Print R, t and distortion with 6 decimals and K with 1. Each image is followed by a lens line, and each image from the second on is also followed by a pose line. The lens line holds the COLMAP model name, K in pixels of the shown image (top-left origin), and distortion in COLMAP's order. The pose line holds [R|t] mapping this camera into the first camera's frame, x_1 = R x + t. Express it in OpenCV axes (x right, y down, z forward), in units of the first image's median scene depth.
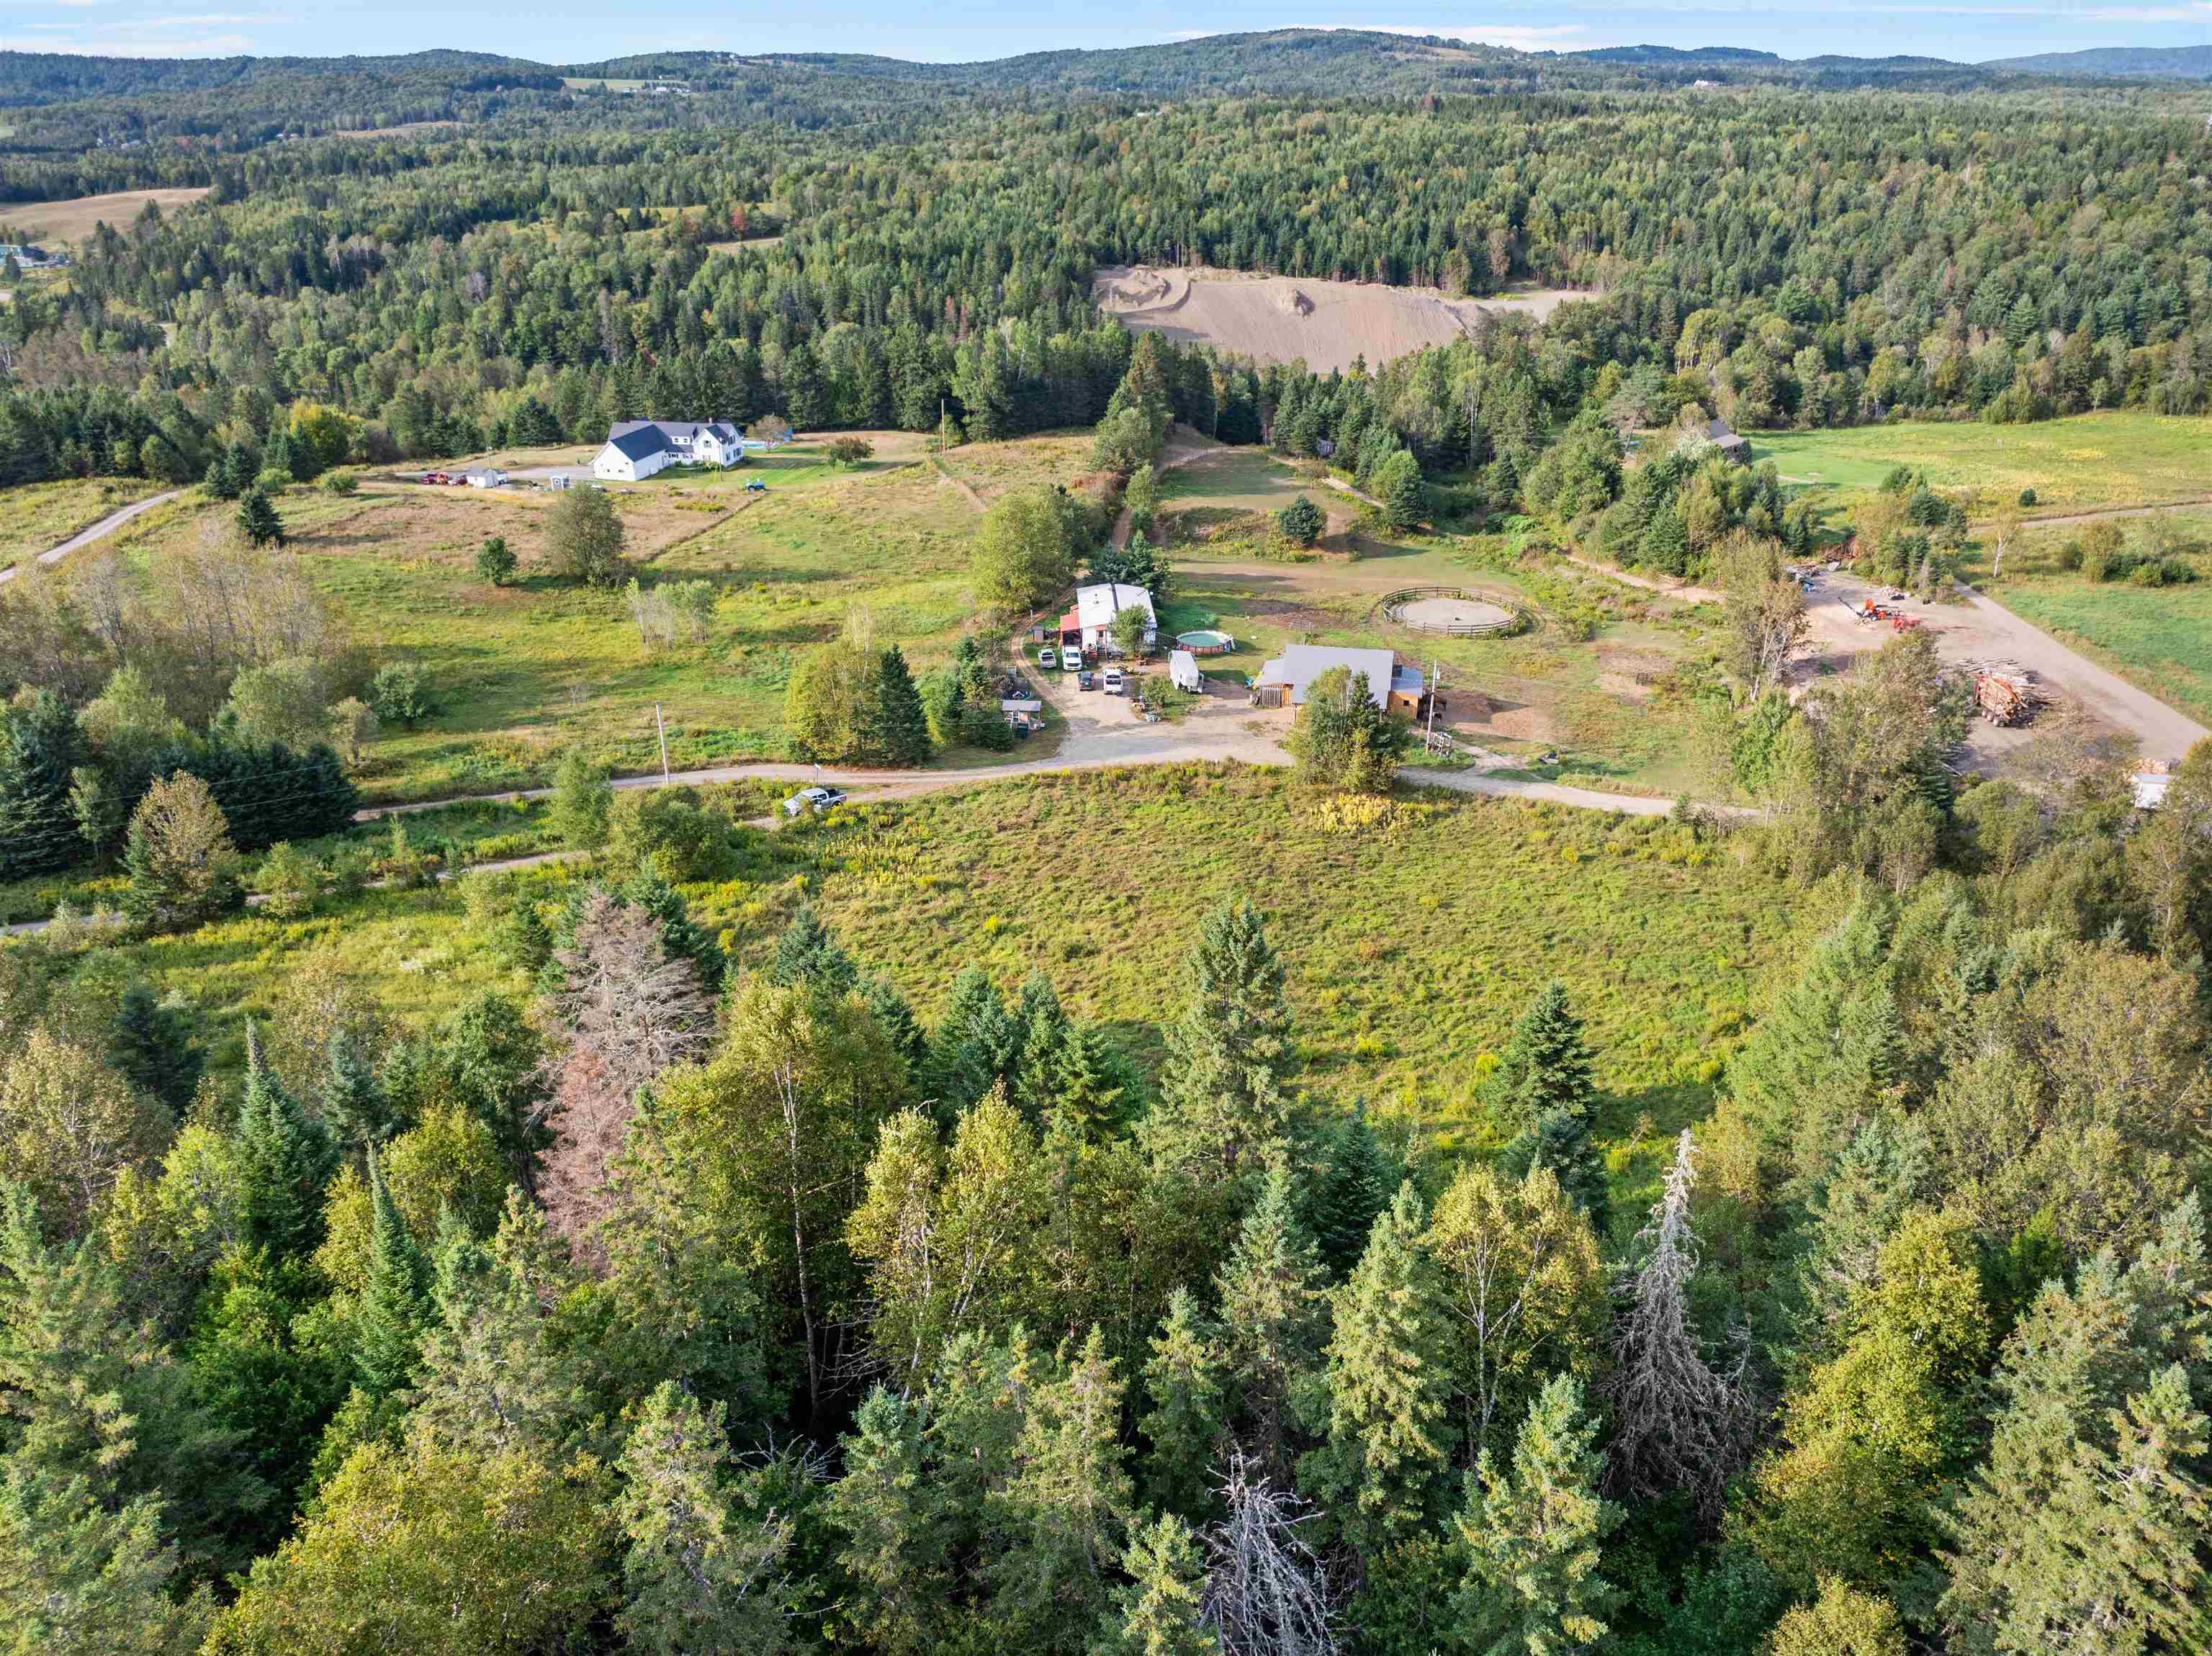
lens RADIAL K [[1555.9, 0, 1087.1], [0, 1555.9, 824.3], [0, 0, 1]] dist [-0.040959, -0.001912]
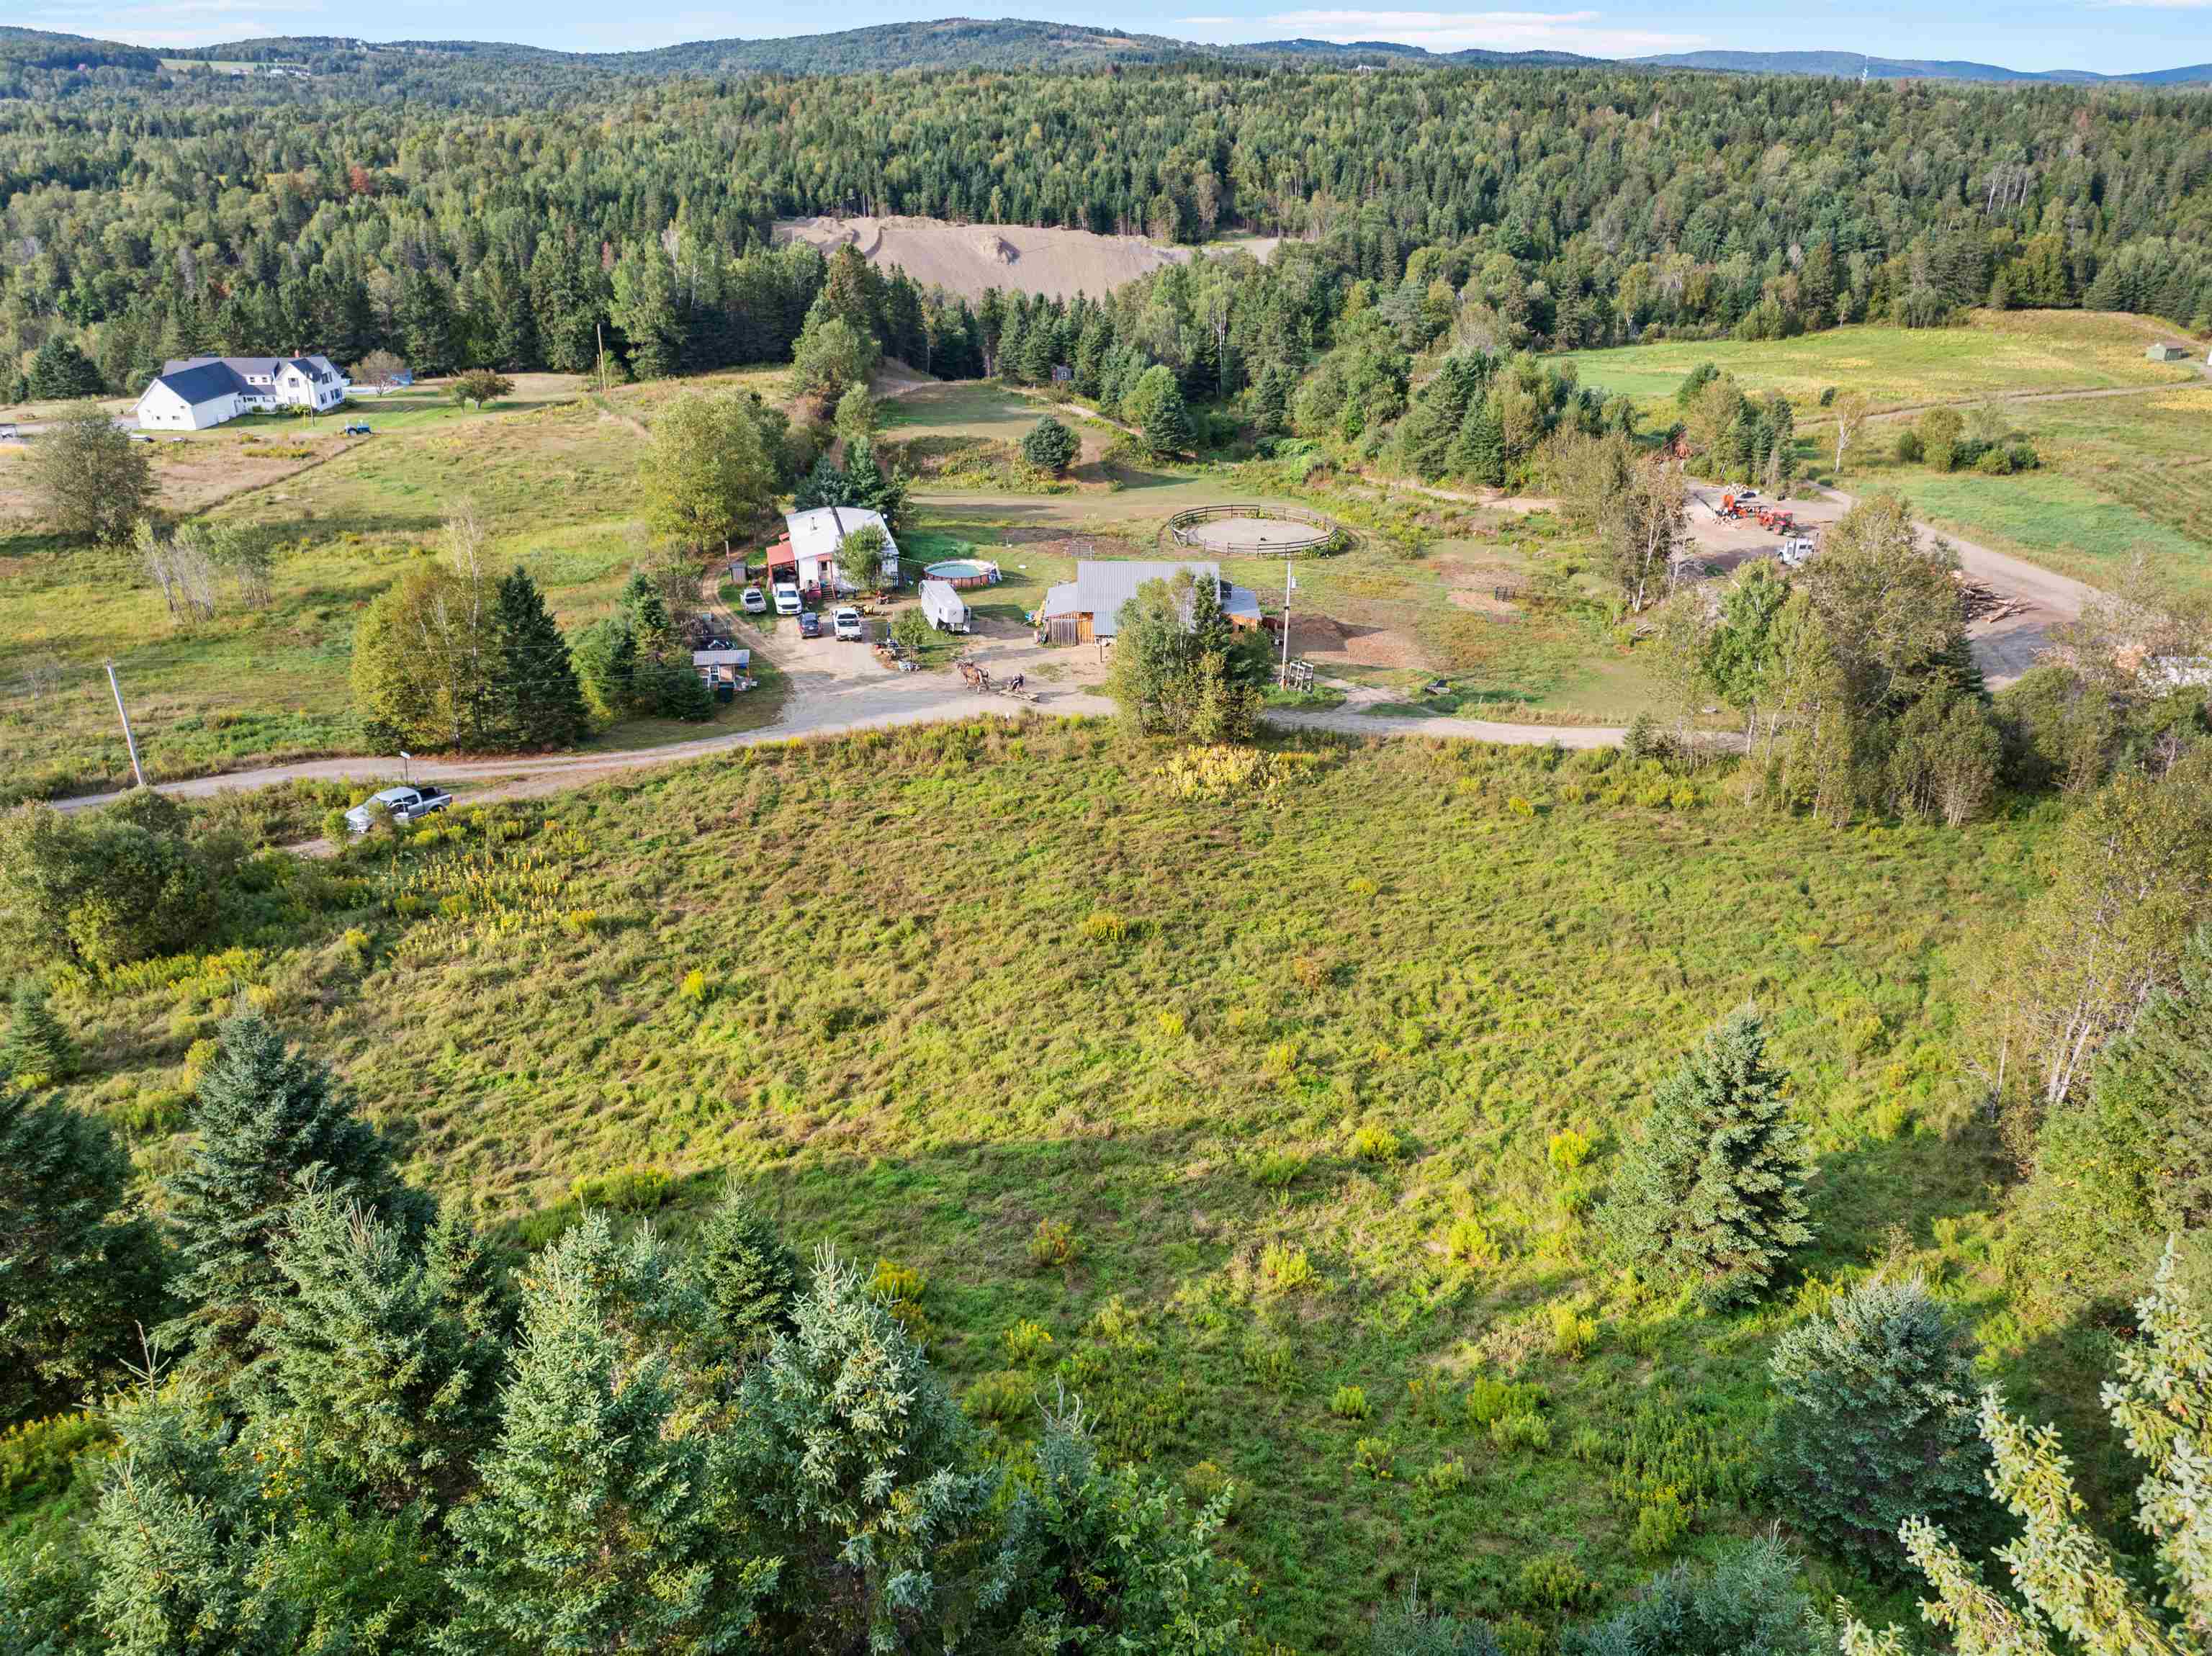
lens RADIAL K [[1555.9, 0, 1087.1], [0, 1555.9, 824.3], [0, 0, 1]] dist [-0.040959, -0.001912]
pose [[0.980813, -0.074462, 0.180170, -0.007328], [0.075103, 0.997170, 0.003270, 0.005486], [-0.179904, 0.010324, 0.983630, 0.170530]]
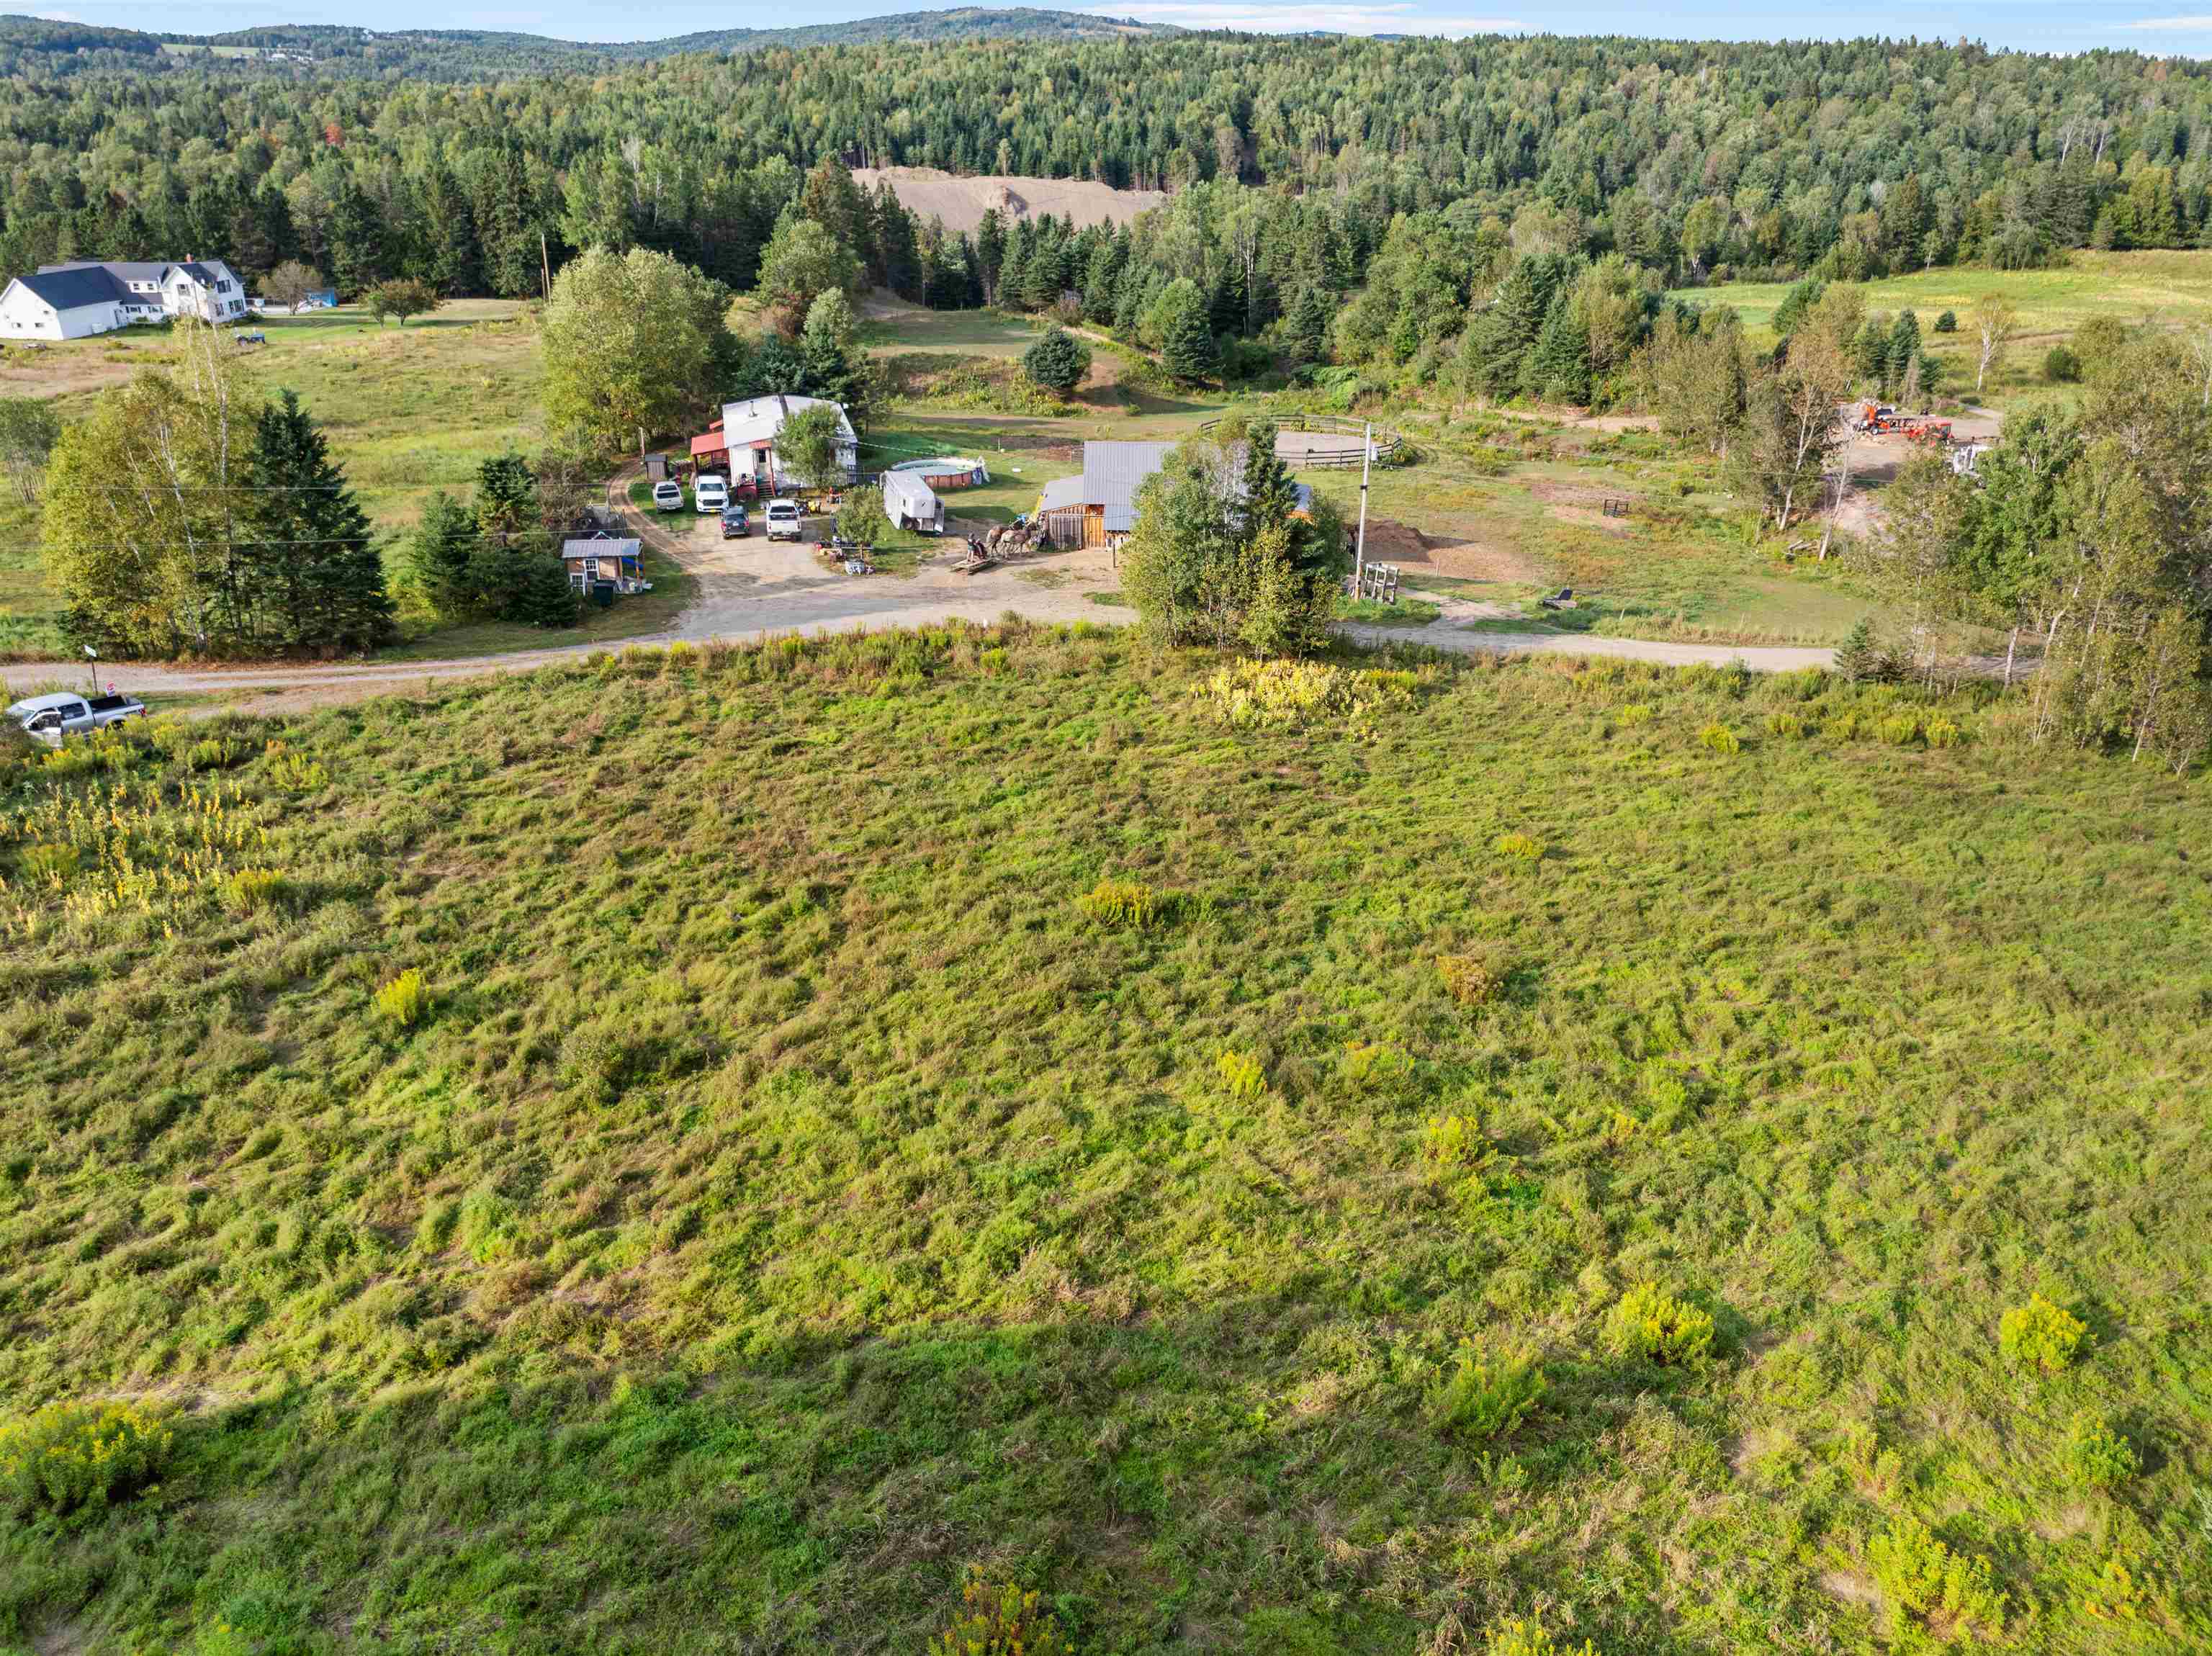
lens RADIAL K [[1555.9, 0, 1087.1], [0, 1555.9, 824.3], [0, 0, 1]] dist [-0.040959, -0.001912]
pose [[0.982429, -0.070133, 0.172956, 0.012964], [0.070963, 0.997478, 0.001390, 0.016159], [-0.172617, 0.010908, 0.984929, 0.280617]]
